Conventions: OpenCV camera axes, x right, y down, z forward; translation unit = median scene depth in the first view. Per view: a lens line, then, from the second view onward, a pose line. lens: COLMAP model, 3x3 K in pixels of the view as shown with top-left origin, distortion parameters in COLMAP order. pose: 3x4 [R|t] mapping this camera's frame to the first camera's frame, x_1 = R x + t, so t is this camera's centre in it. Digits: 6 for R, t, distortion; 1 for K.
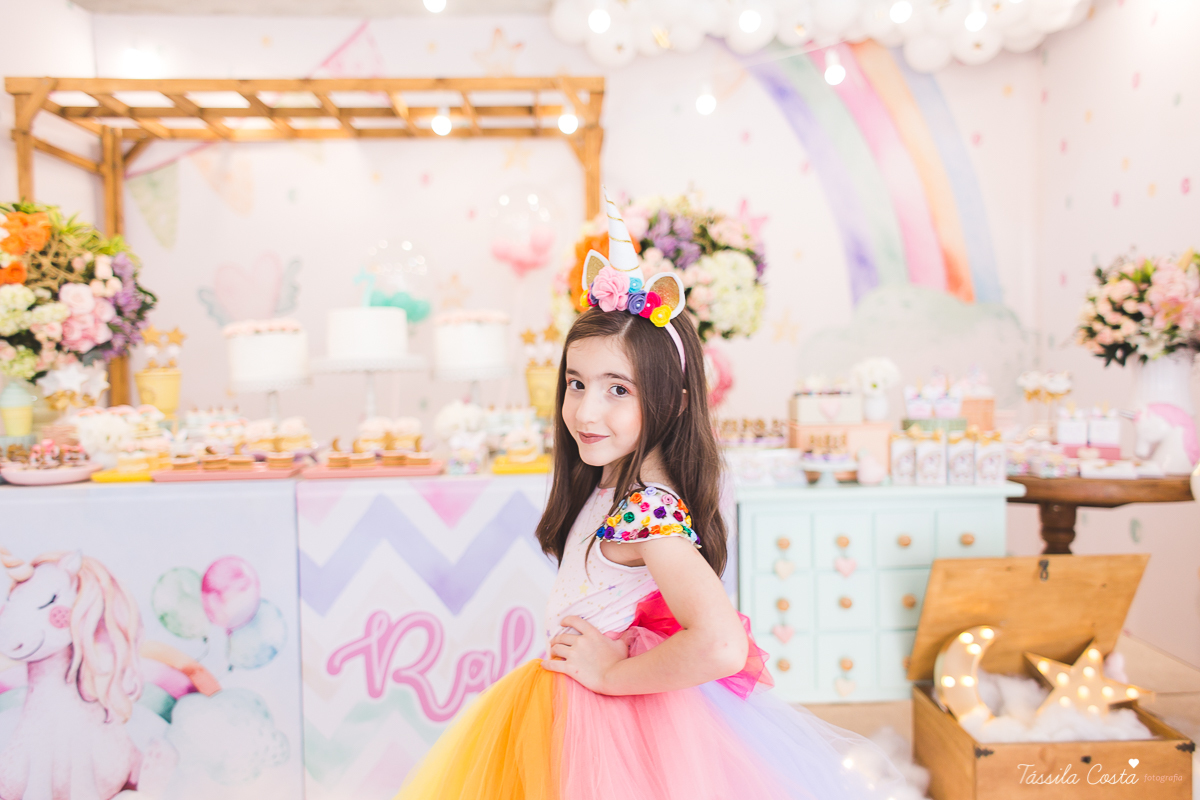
lens RADIAL K [[984.6, 0, 601.5], [0, 984.6, 402.8], [0, 0, 1]] dist [0.033217, -0.019850]
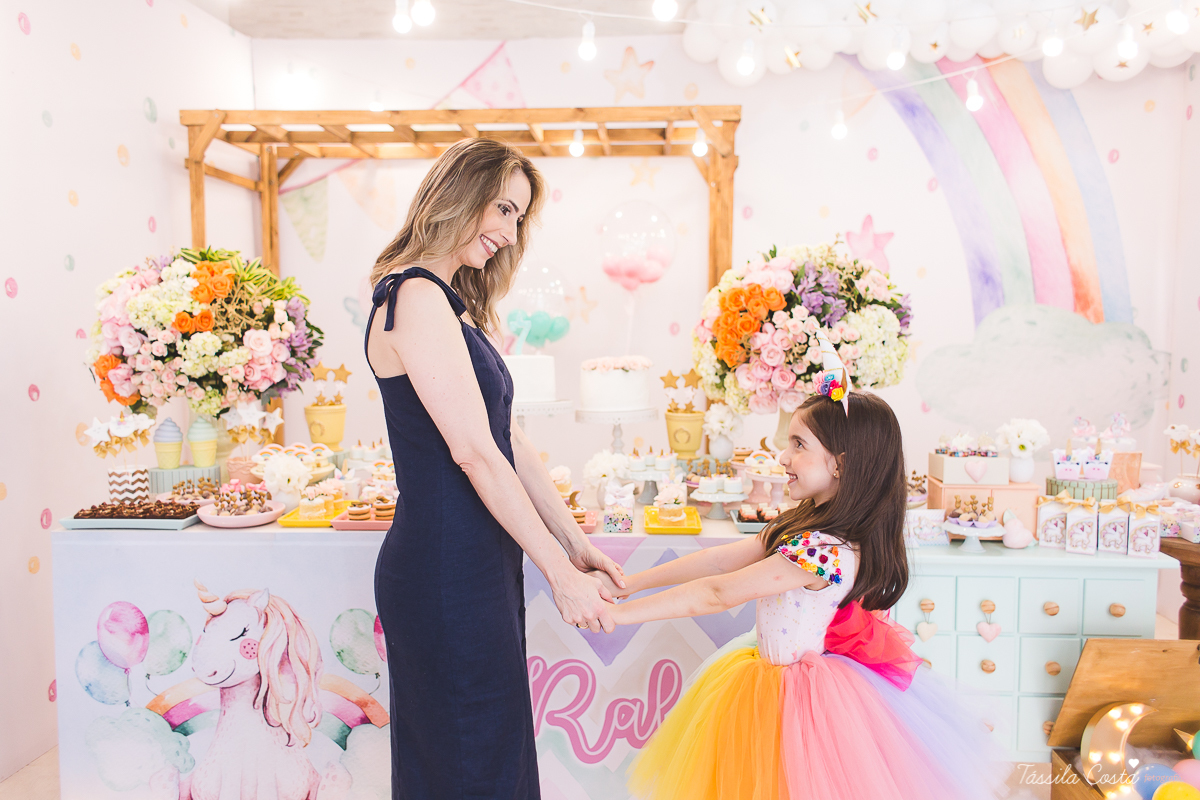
lens RADIAL K [[942.9, 0, 599.1], [0, 942.9, 402.2], [0, 0, 1]] dist [0.032570, -0.015148]
pose [[0.995364, 0.027016, -0.092302, -0.062849], [-0.022862, 0.998690, 0.045769, -0.097888], [0.093418, -0.043447, 0.994679, 0.006757]]
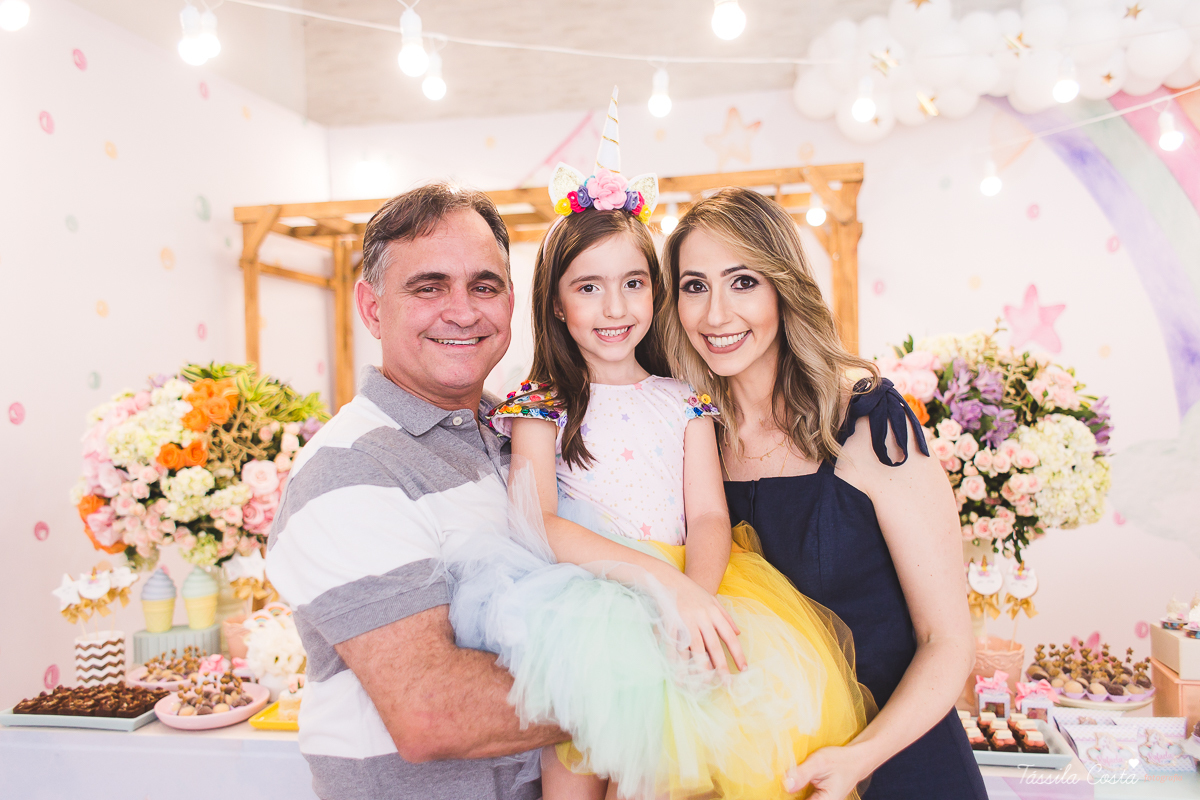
lens RADIAL K [[942.7, 0, 601.3], [0, 942.7, 403.9], [0, 0, 1]] dist [0.042176, -0.038072]
pose [[0.971600, -0.004862, -0.236581, -0.033198], [-0.002183, 0.999562, -0.029507, -0.148708], [0.236621, 0.029186, 0.971164, 0.254056]]
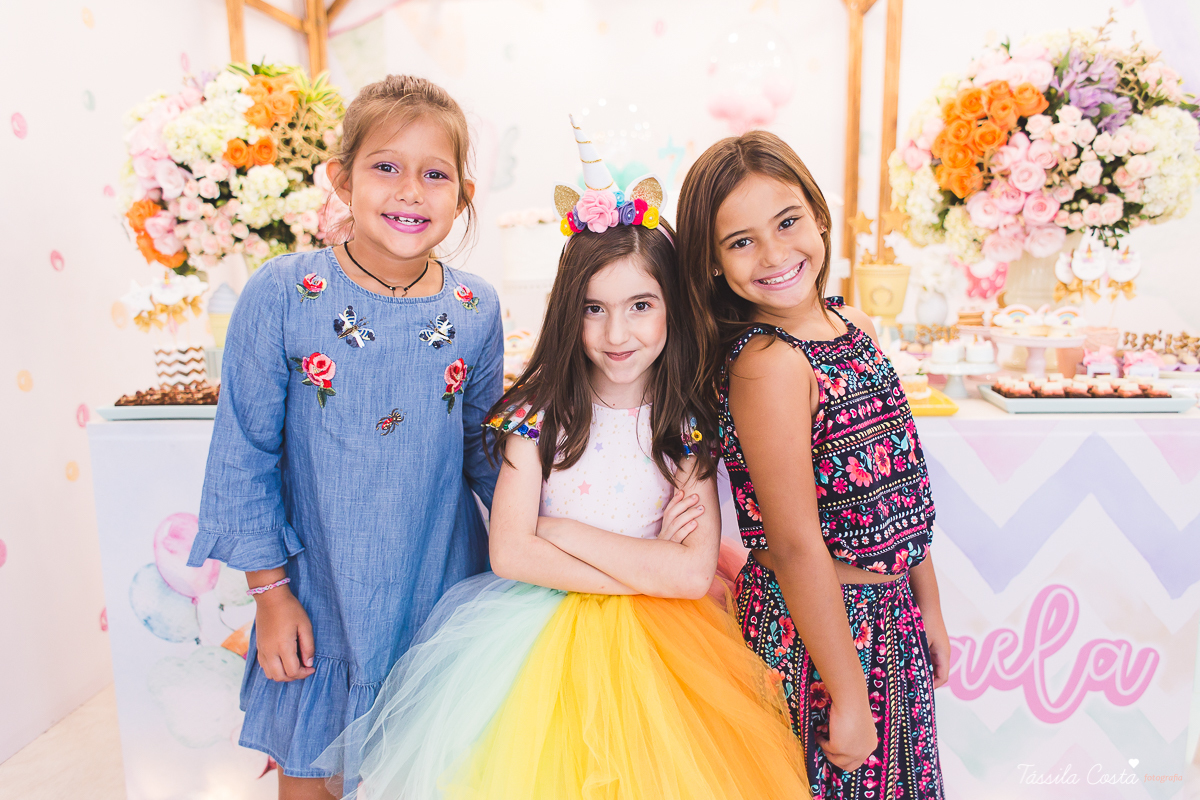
lens RADIAL K [[964.1, 0, 600.7], [0, 964.1, 403.9], [0, 0, 1]] dist [0.032958, -0.020037]
pose [[0.991585, 0.021407, -0.127675, -0.202114], [-0.003346, 0.990143, 0.140023, -0.035541], [0.129414, -0.138418, 0.981882, 0.211421]]
